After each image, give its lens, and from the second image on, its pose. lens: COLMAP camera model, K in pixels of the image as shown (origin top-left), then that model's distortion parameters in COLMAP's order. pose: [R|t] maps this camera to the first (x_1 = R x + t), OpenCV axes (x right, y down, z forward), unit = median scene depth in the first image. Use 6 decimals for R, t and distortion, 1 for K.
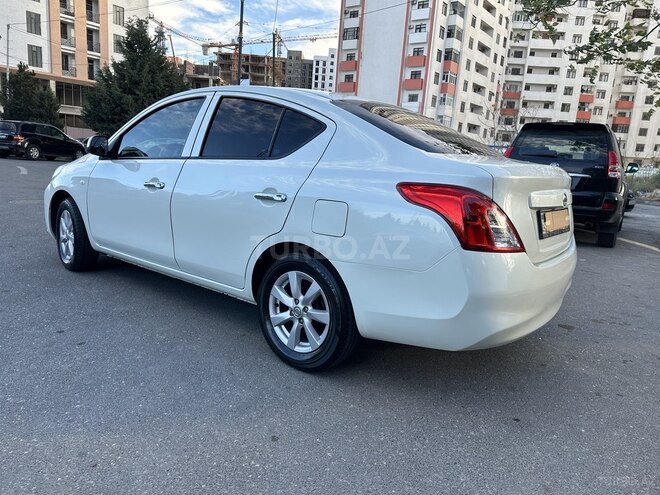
lens RADIAL K [[464.5, 0, 330.0], [0, 464.5, 247.5], [0, 0, 1]] dist [0.020588, -0.024940]
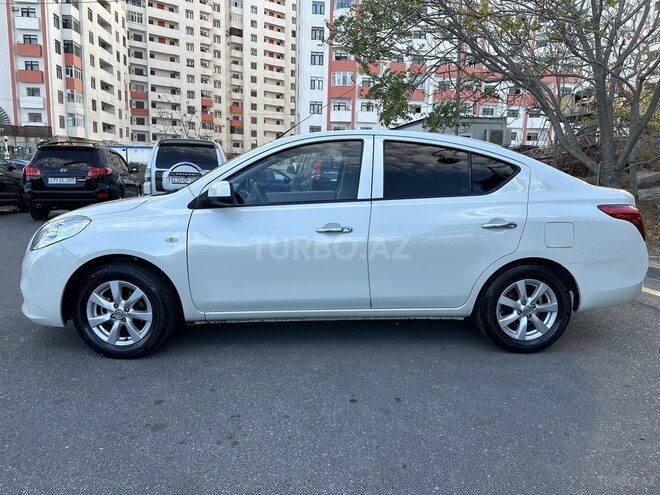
lens RADIAL K [[456.3, 0, 330.0], [0, 456.3, 247.5], [0, 0, 1]] dist [0.036333, -0.037365]
pose [[0.728517, -0.160724, 0.665906, -0.764336], [0.157120, 0.985376, 0.065939, -0.120856], [-0.666766, 0.056590, 0.743116, 0.225465]]
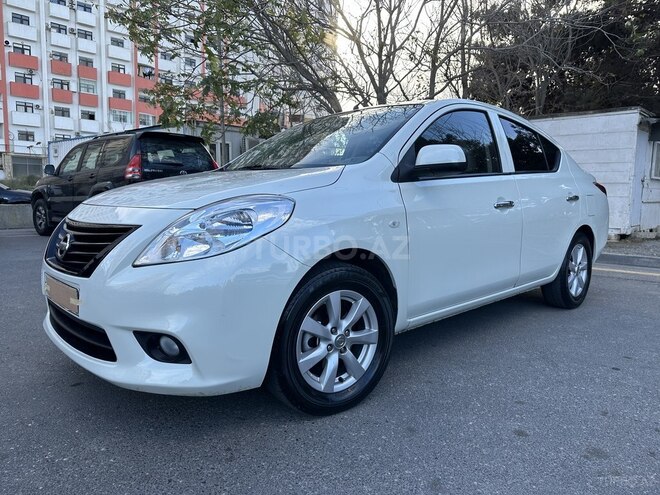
lens RADIAL K [[464.5, 0, 330.0], [0, 464.5, 247.5], [0, 0, 1]] dist [0.020588, -0.024940]
pose [[0.139750, -0.178450, 0.973974, -0.981145], [0.185408, 0.970945, 0.151292, -0.188805], [-0.972673, 0.159440, 0.168775, 0.886207]]
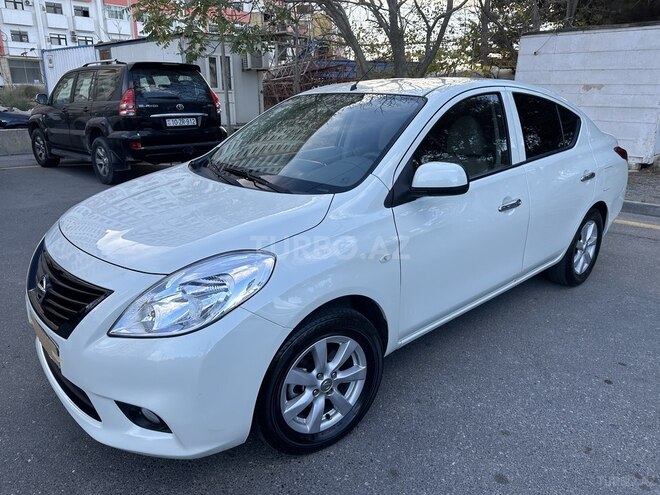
lens RADIAL K [[465.6, 0, 330.0], [0, 465.6, 247.5], [0, 0, 1]] dist [0.020094, -0.023703]
pose [[0.163285, -0.370071, 0.914541, -0.917158], [0.190313, 0.921387, 0.338862, -0.306988], [-0.968049, 0.118718, 0.220878, 0.847849]]
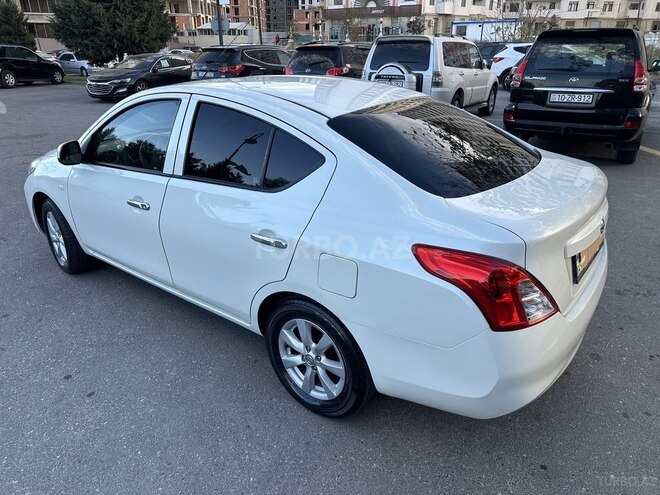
lens RADIAL K [[464.5, 0, 330.0], [0, 464.5, 247.5], [0, 0, 1]] dist [0.020588, -0.024940]
pose [[0.997044, -0.074354, -0.019360, 0.003424], [0.076790, 0.972759, 0.218732, -0.165913], [0.002569, -0.219572, 0.975593, 0.074501]]
